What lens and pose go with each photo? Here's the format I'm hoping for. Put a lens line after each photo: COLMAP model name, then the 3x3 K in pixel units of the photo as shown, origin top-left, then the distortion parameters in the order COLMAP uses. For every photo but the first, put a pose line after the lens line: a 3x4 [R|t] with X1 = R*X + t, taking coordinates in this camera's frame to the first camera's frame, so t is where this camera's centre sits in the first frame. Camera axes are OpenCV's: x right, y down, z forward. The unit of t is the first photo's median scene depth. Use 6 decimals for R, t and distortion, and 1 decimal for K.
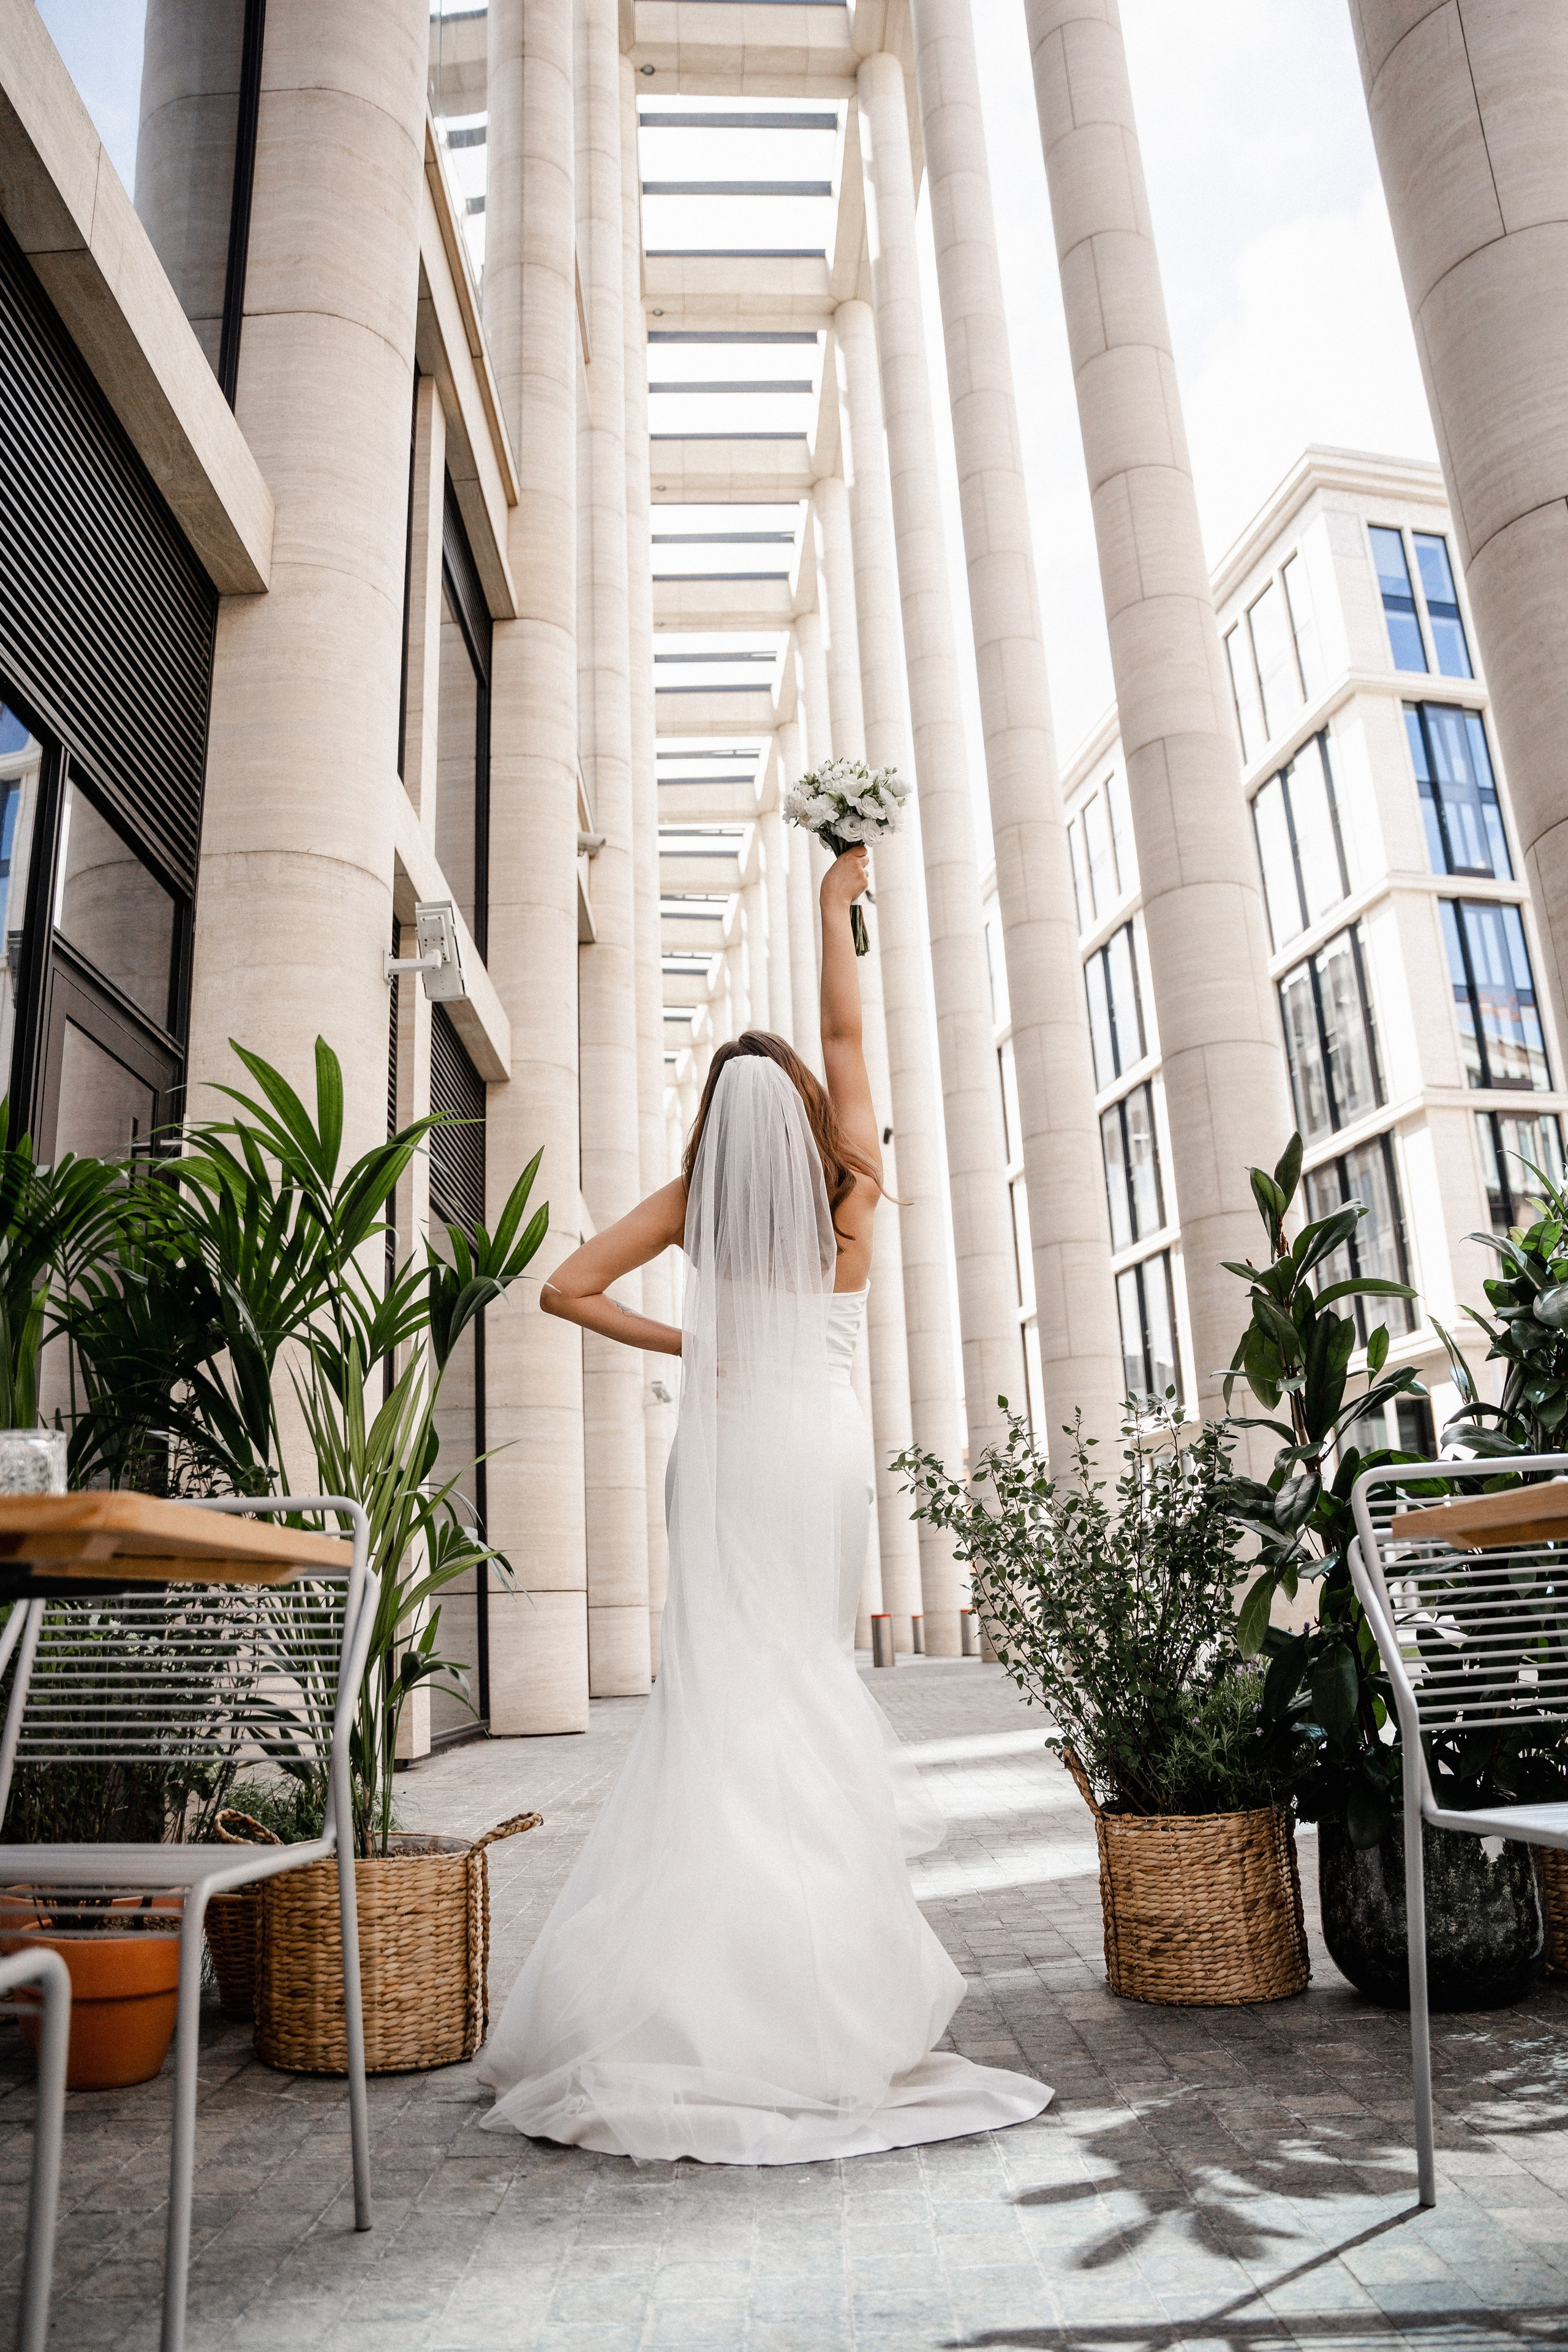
lens RADIAL K [[1790.4, 0, 784.0], [0, 1790.4, 1176.0], [0, 0, 1]] dist [-0.183721, 0.165492]
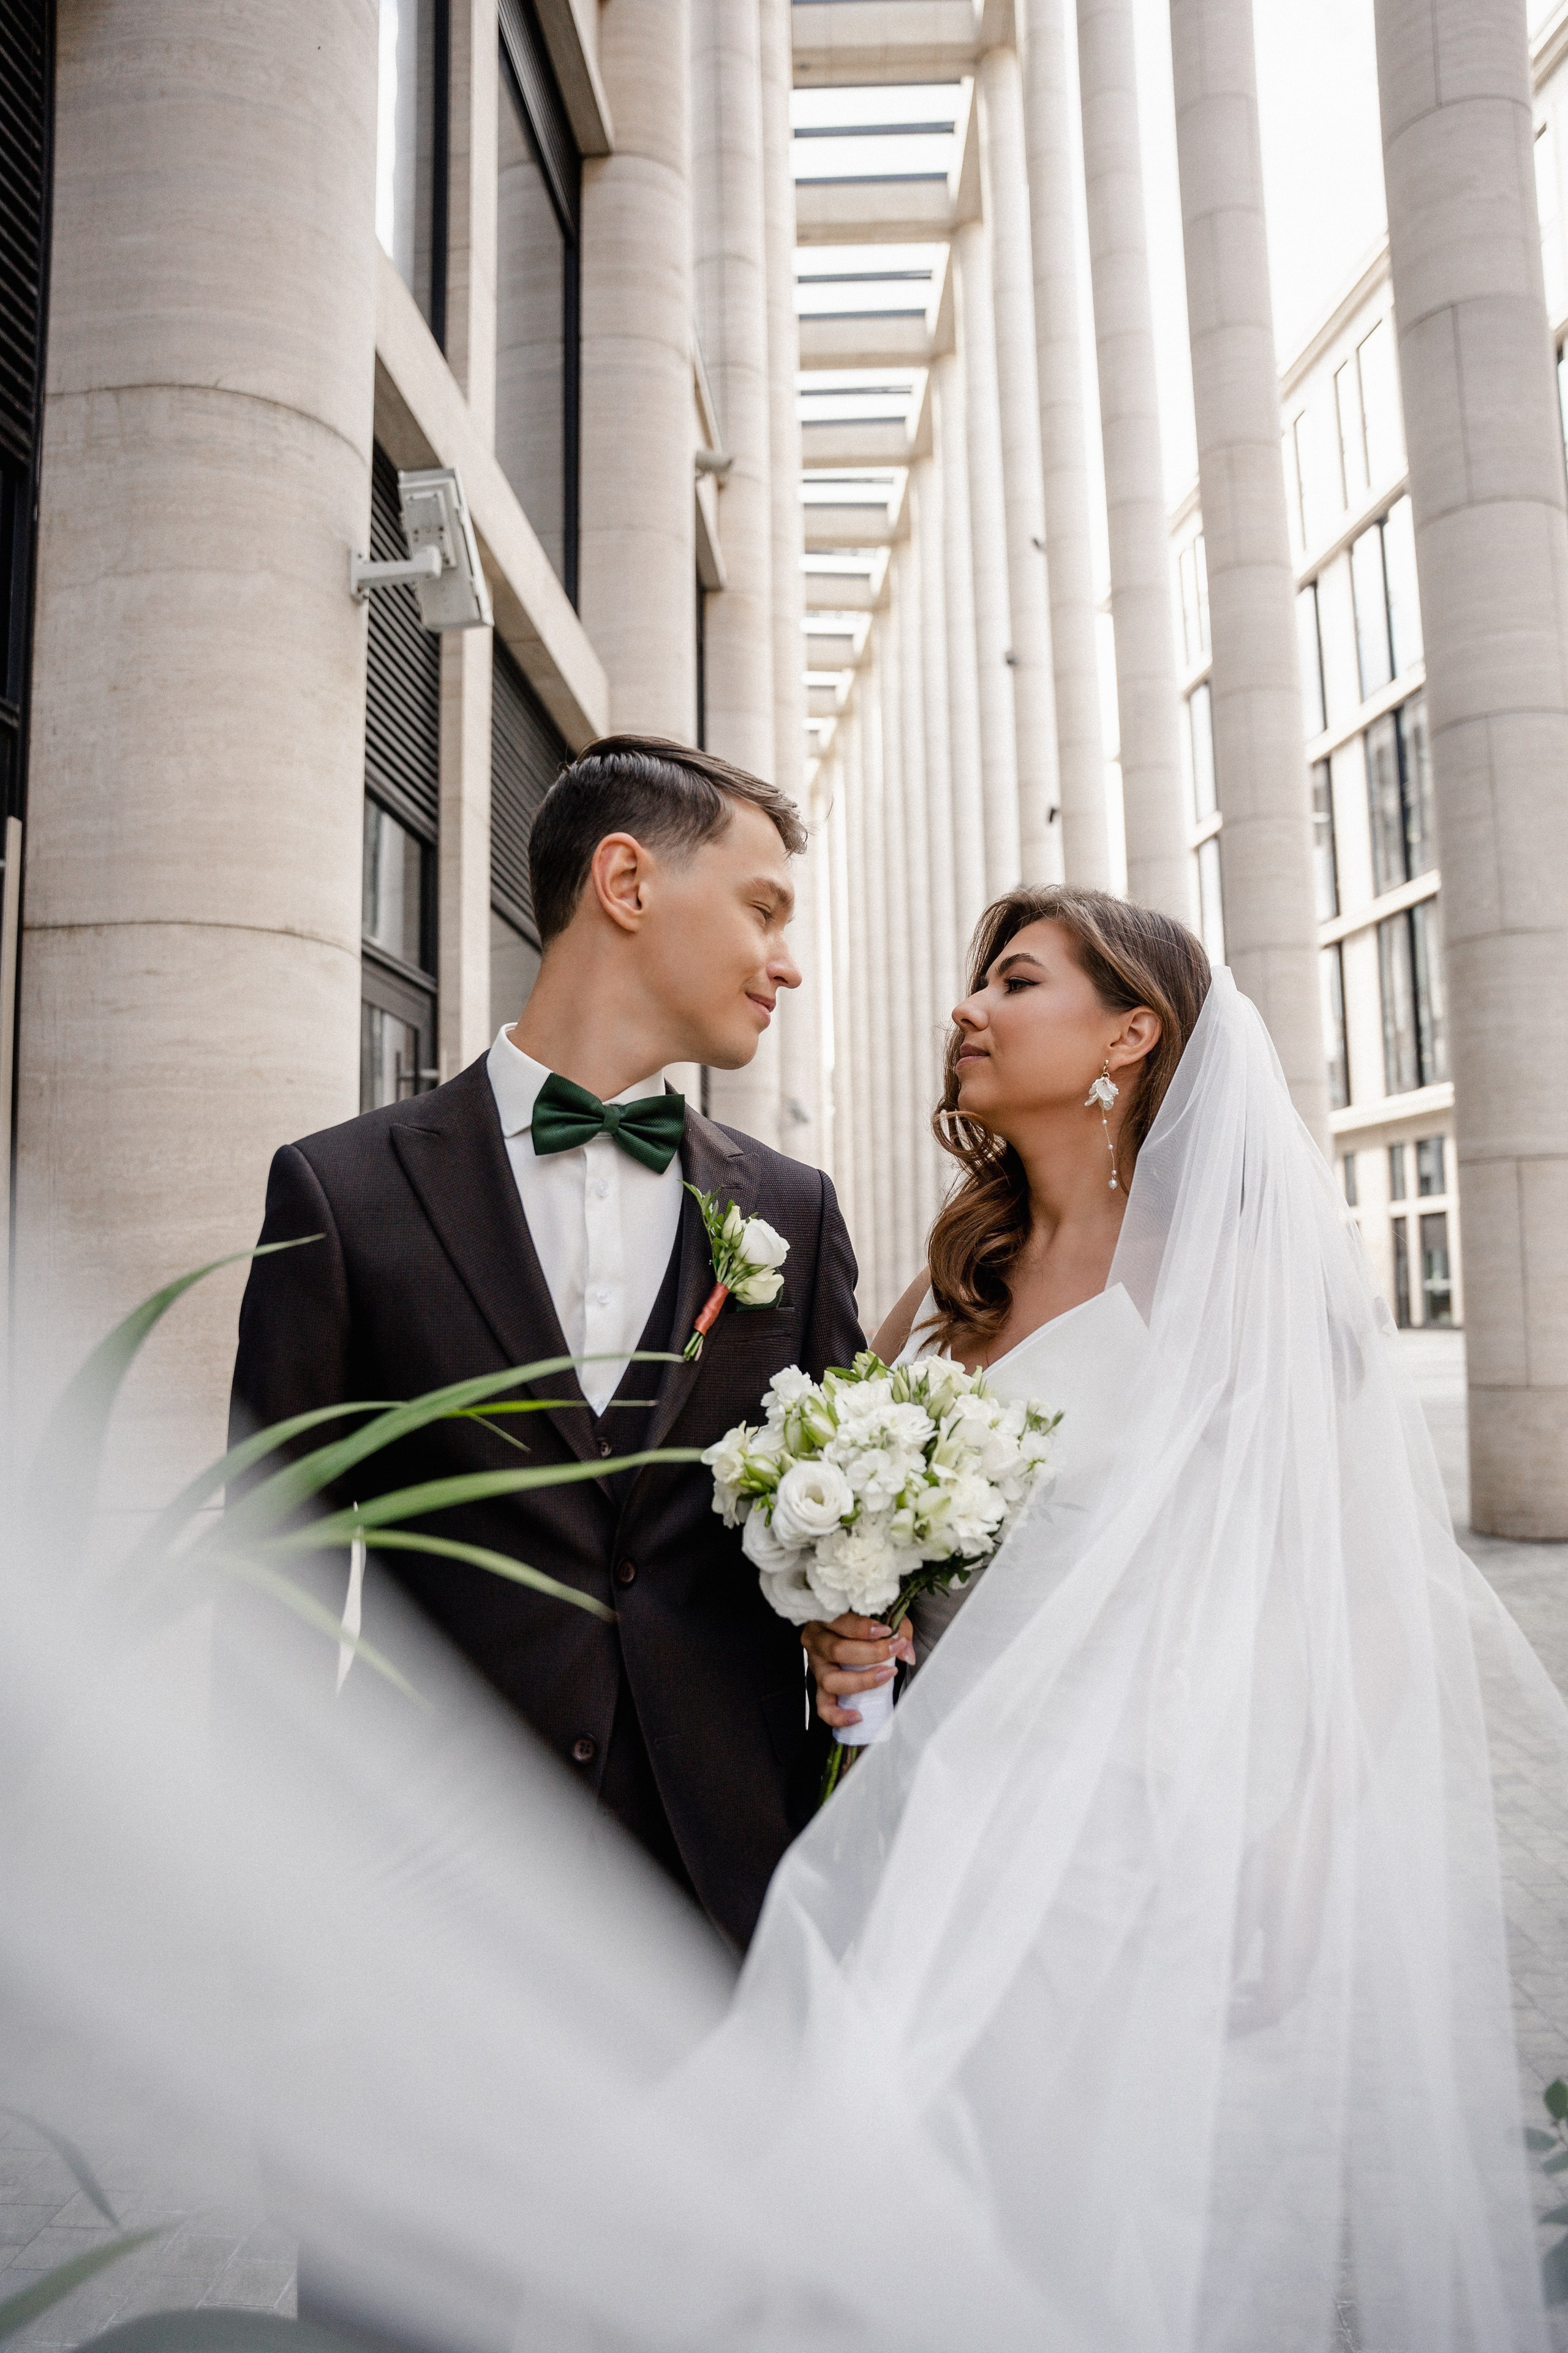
lens RADIAL K [[1791.0, 0, 784.0], [0, 1791.0, 1176.5], [0, 0, 1]] dist [-0.183721, 0.165492]
pose [[0.996770, 0.018342, -0.078182, -0.008584], [-0.003873, 0.983413, 0.181337, -0.009638], [0.080211, -0.180449, 0.980308, 0.173386]]
